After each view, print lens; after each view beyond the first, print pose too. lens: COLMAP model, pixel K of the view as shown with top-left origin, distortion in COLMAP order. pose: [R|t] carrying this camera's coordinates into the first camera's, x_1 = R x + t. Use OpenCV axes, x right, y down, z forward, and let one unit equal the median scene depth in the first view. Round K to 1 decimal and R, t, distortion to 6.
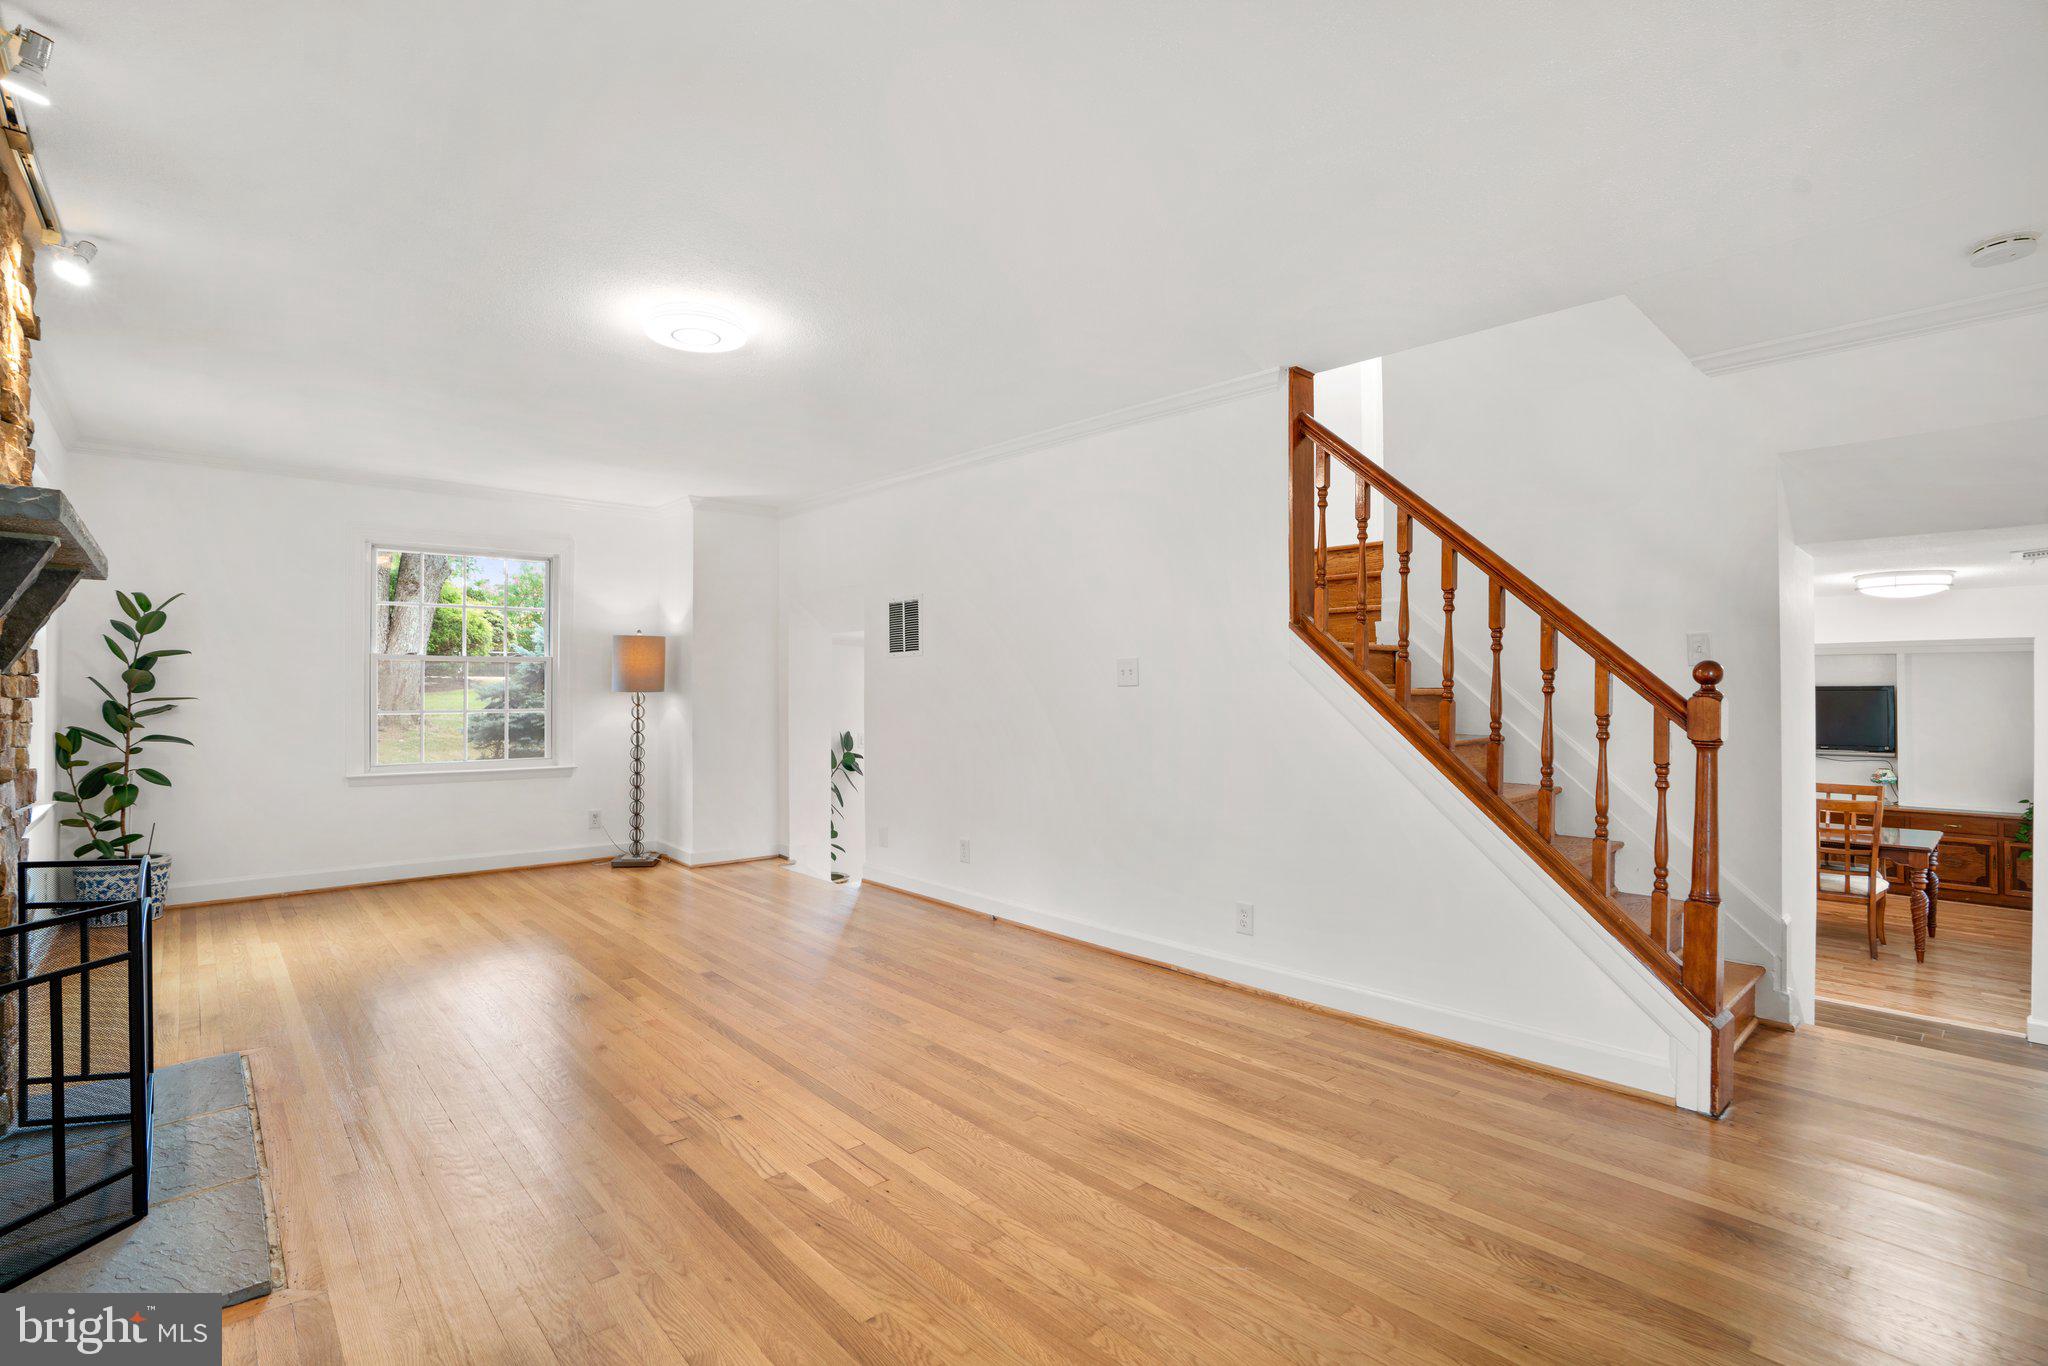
lens RADIAL K [[934.2, 0, 1037.5], [0, 934.2, 682.6], [0, 0, 1]] dist [-0.011372, 0.002613]
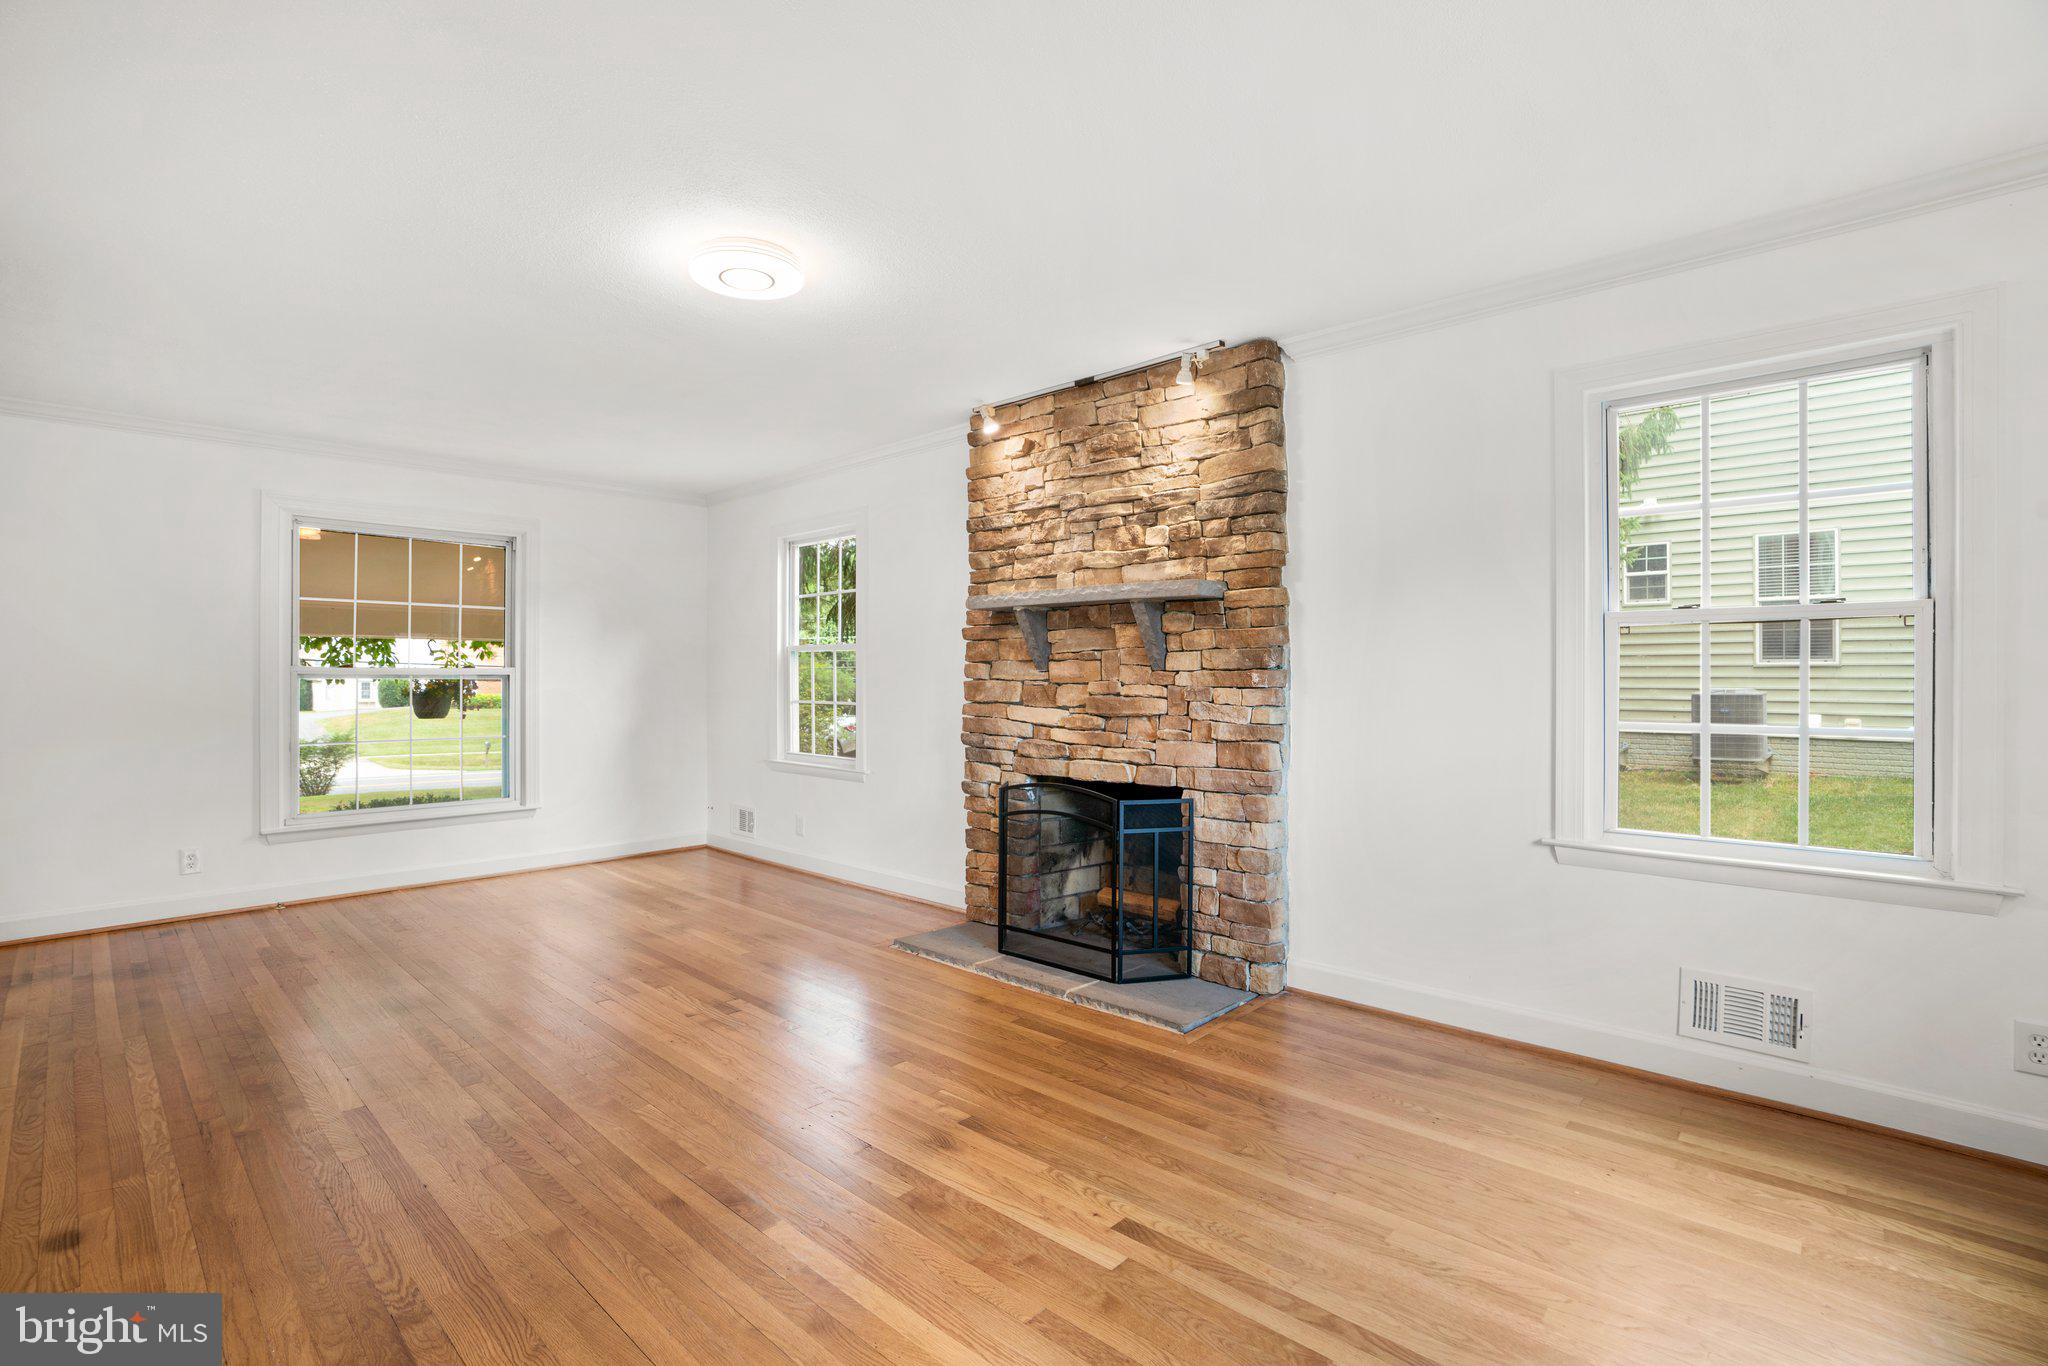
lens RADIAL K [[934.2, 0, 1023.9], [0, 934.2, 680.8], [0, 0, 1]] dist [-0.011372, 0.002613]
pose [[-0.998487, 0.008061, -0.054393, -0.701152], [0.008025, 0.999967, 0.000870, 0.015313], [0.054398, 0.000432, -0.998519, 2.255974]]
